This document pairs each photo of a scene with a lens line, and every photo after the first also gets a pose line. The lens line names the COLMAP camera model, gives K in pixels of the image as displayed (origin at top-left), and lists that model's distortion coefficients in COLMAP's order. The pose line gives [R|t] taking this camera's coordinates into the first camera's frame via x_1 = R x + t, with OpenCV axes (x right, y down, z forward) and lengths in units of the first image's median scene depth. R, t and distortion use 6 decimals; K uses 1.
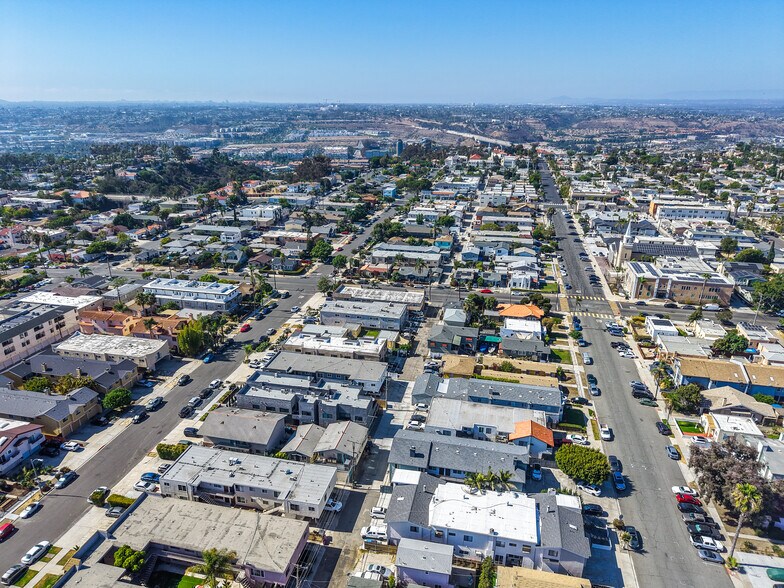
lens RADIAL K [[524.2, 0, 392.0], [0, 524.2, 294.0], [0, 0, 1]] dist [0.023304, -0.026724]
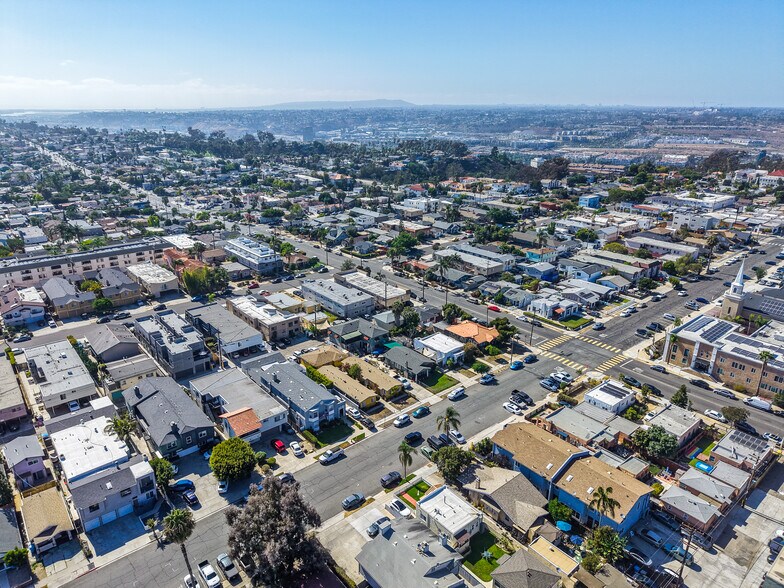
lens RADIAL K [[524.2, 0, 392.0], [0, 524.2, 294.0], [0, 0, 1]] dist [0.023304, -0.026724]
pose [[0.796624, 0.207776, -0.567644, 0.547210], [-0.211372, 0.975535, 0.060439, -0.046643], [0.566315, 0.071837, 0.821052, 0.180780]]
